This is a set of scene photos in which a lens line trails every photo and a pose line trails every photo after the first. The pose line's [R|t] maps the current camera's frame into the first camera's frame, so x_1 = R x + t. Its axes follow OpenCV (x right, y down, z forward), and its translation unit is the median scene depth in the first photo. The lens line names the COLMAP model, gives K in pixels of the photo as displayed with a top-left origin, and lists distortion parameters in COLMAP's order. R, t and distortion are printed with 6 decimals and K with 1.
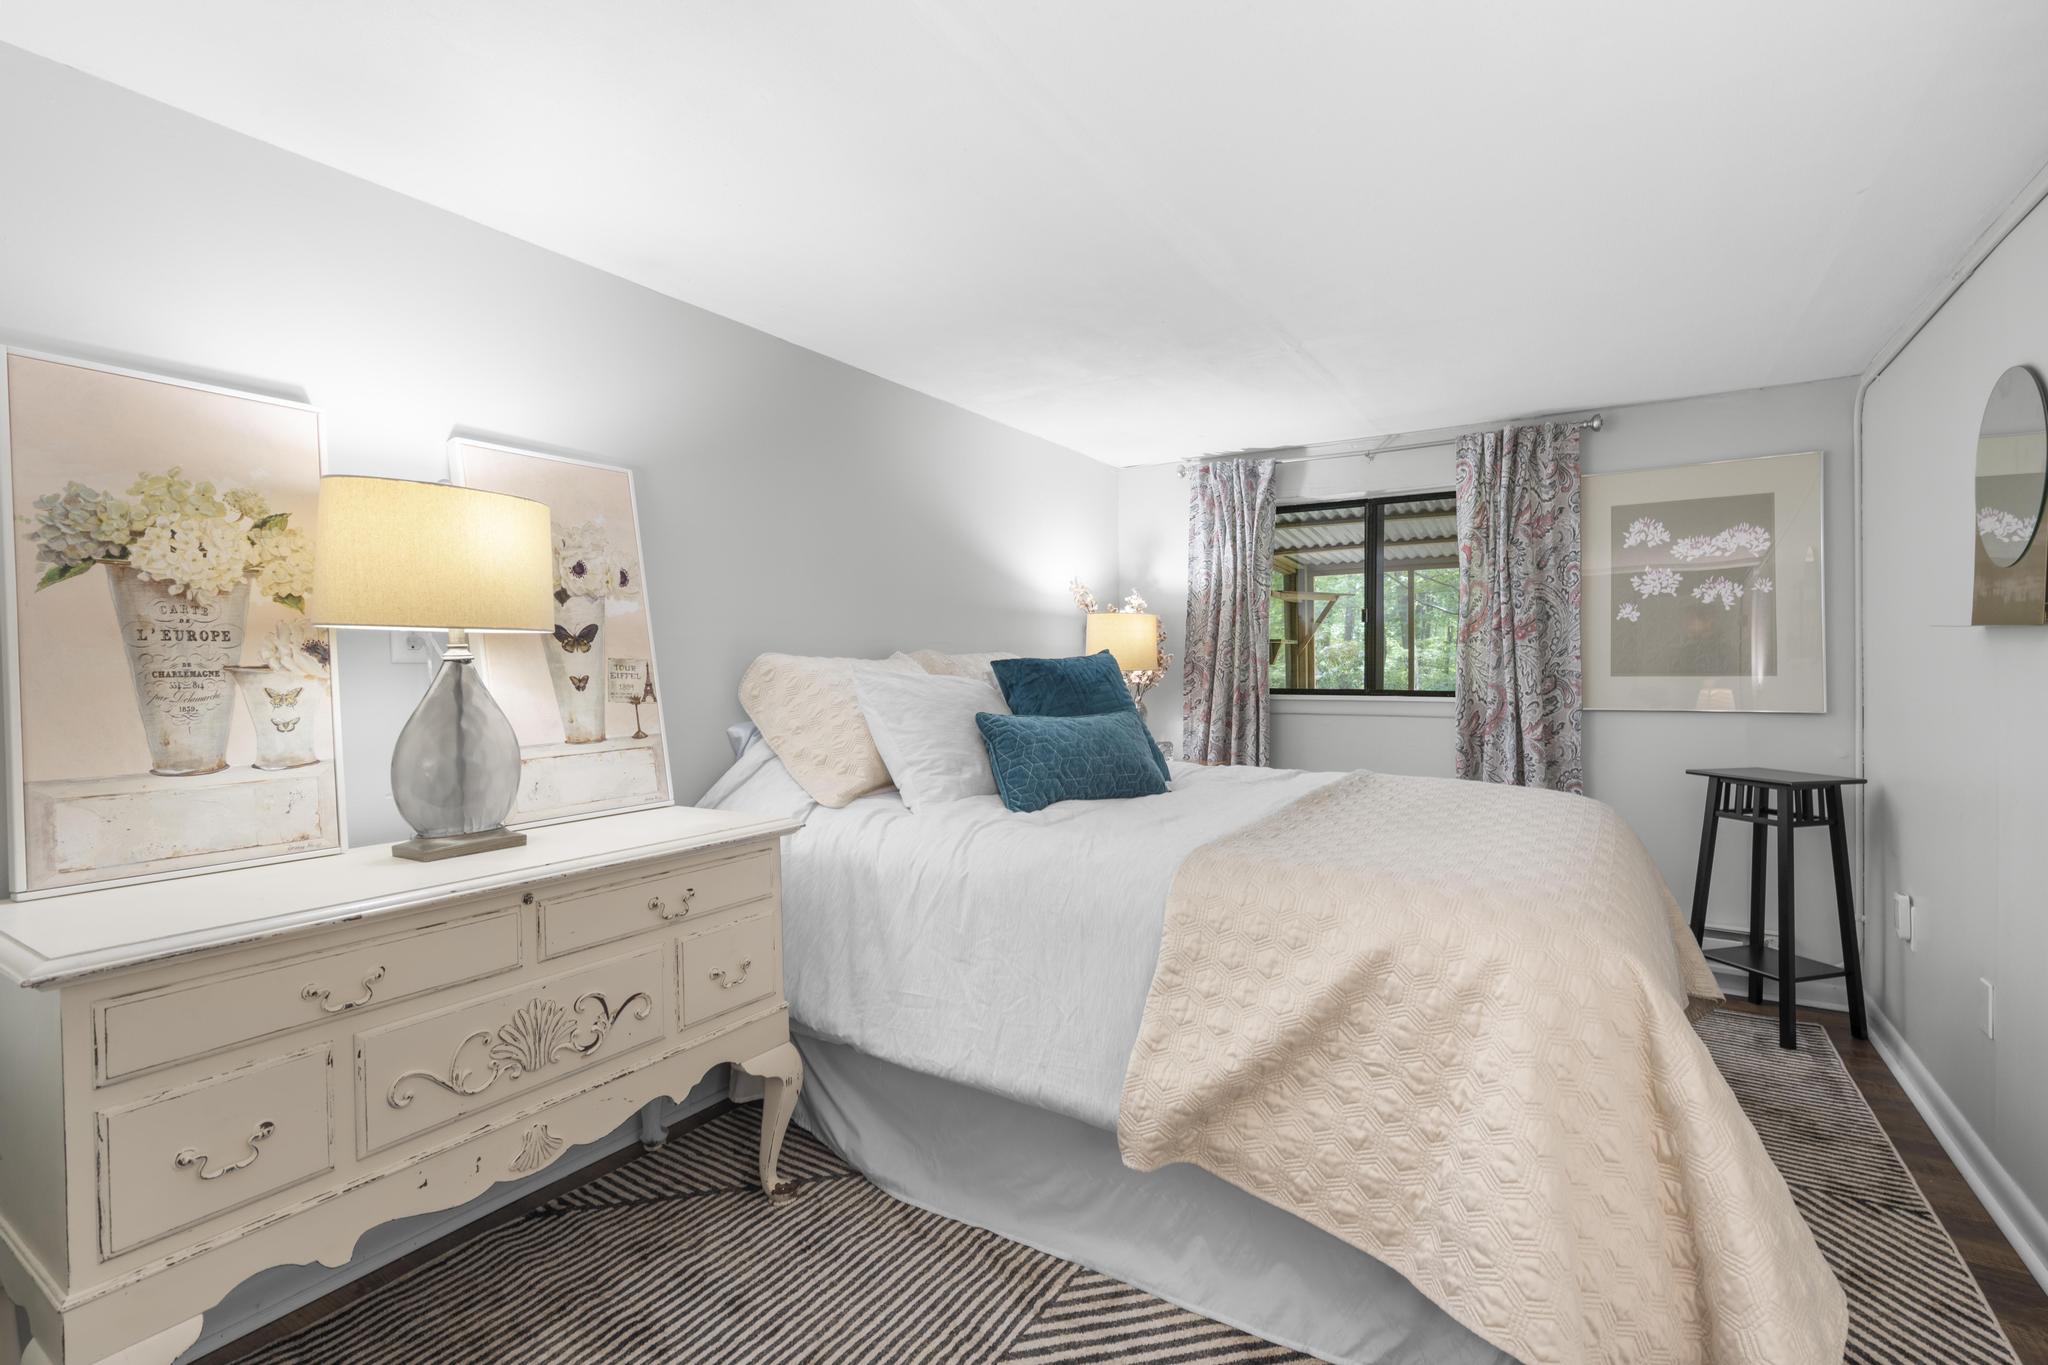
lens RADIAL K [[942.4, 0, 1018.9], [0, 942.4, 680.0], [0, 0, 1]] dist [0.013630, 0.002799]
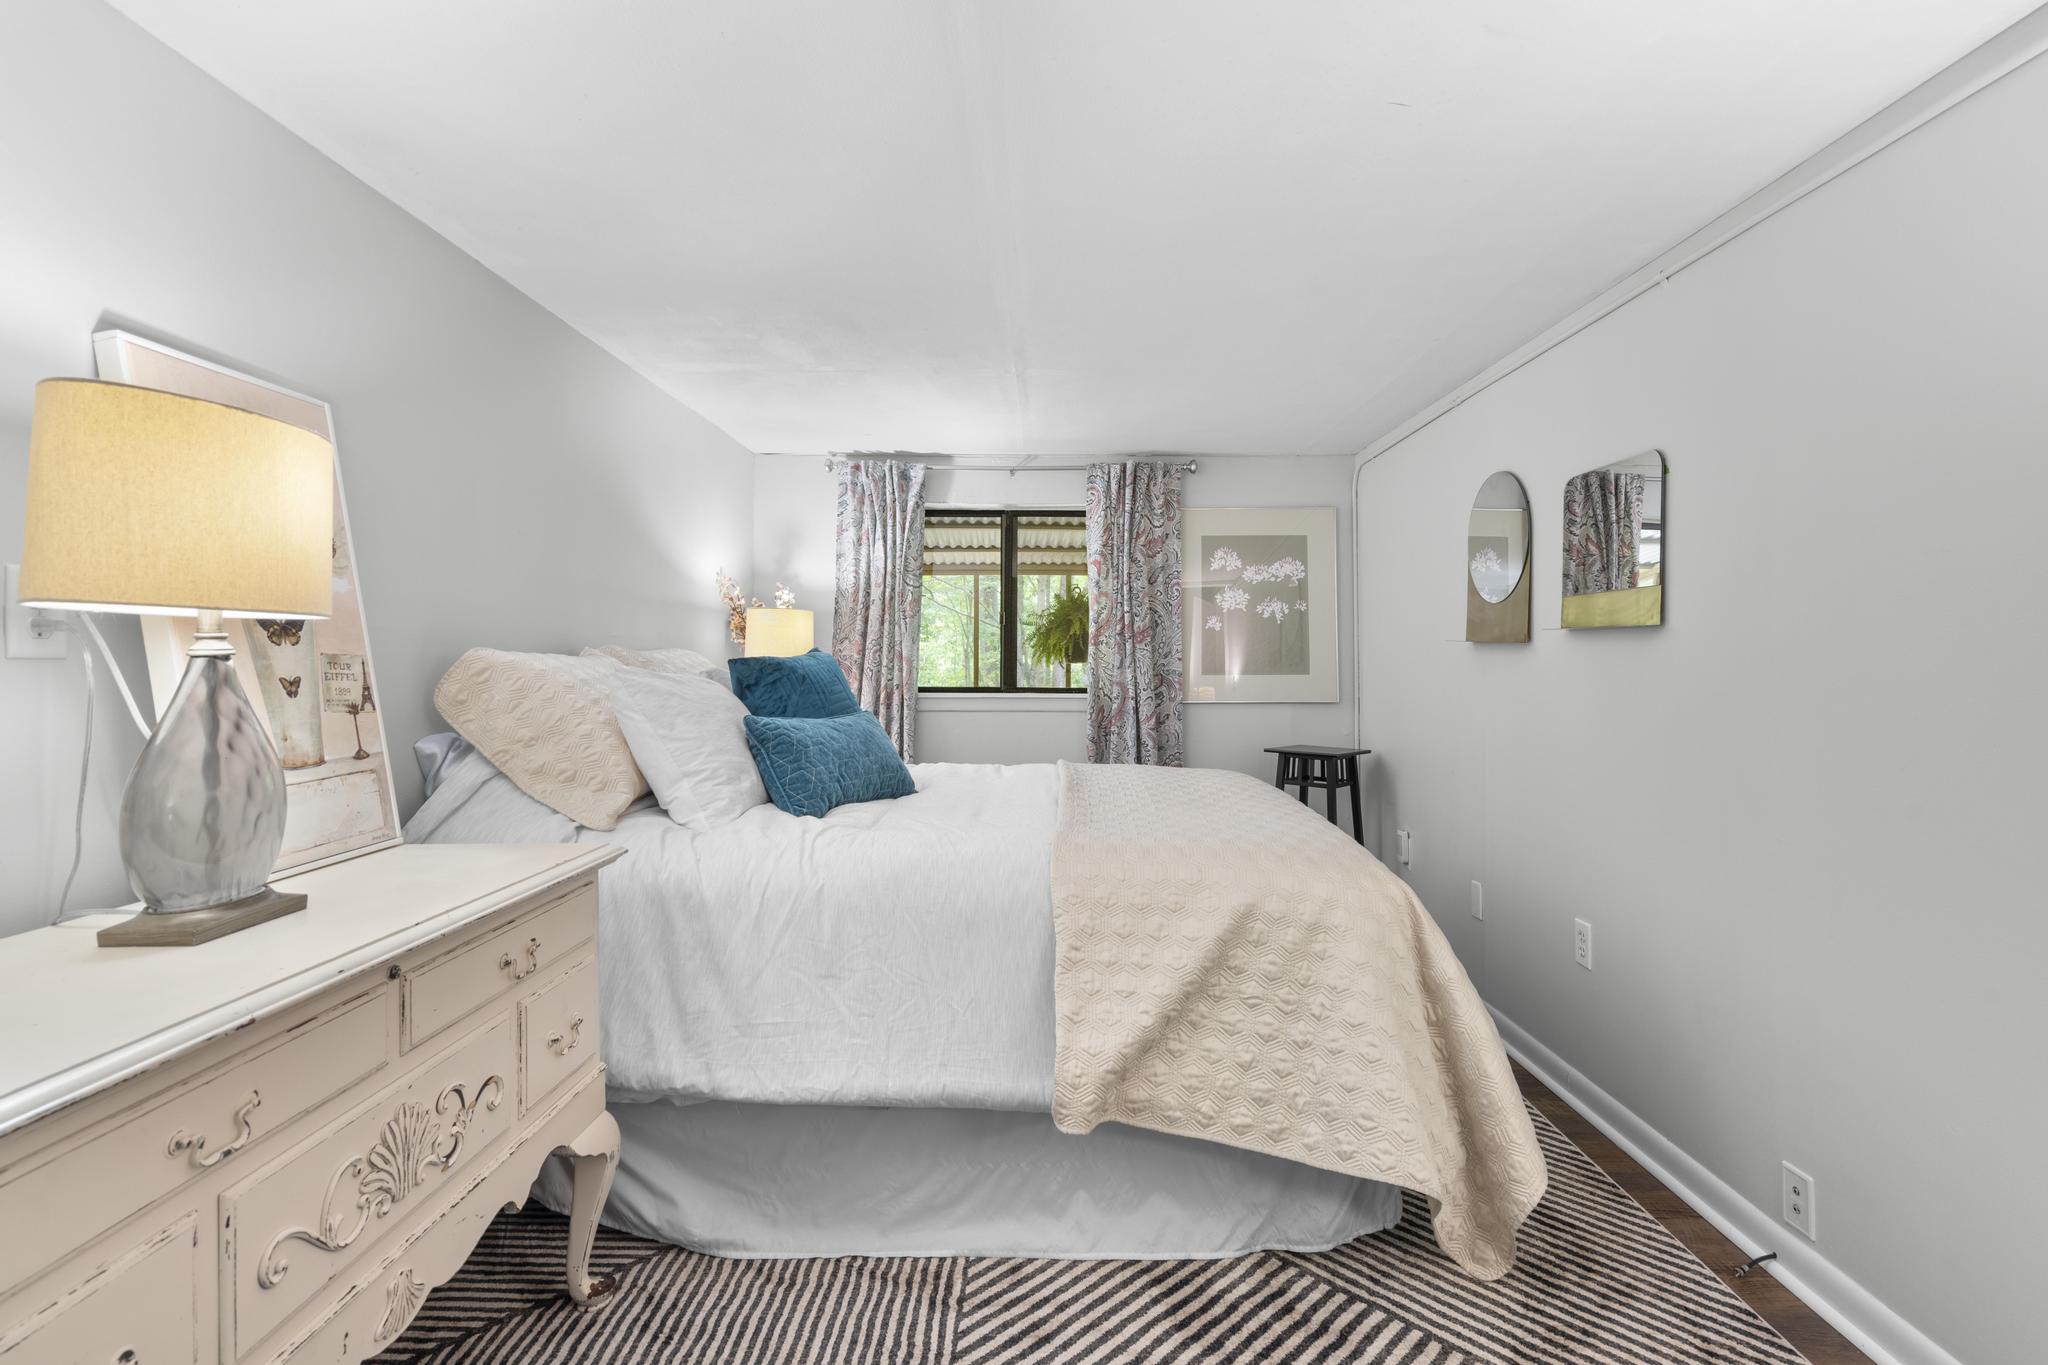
lens RADIAL K [[986.6, 0, 1026.0], [0, 986.6, 665.8], [0, 0, 1]] dist [0.018616, 0.003181]
pose [[0.858054, 0.003686, 0.513547, -0.381842], [0.002219, 0.999938, -0.010884, -0.003584], [-0.513555, 0.010479, 0.857993, 0.041212]]
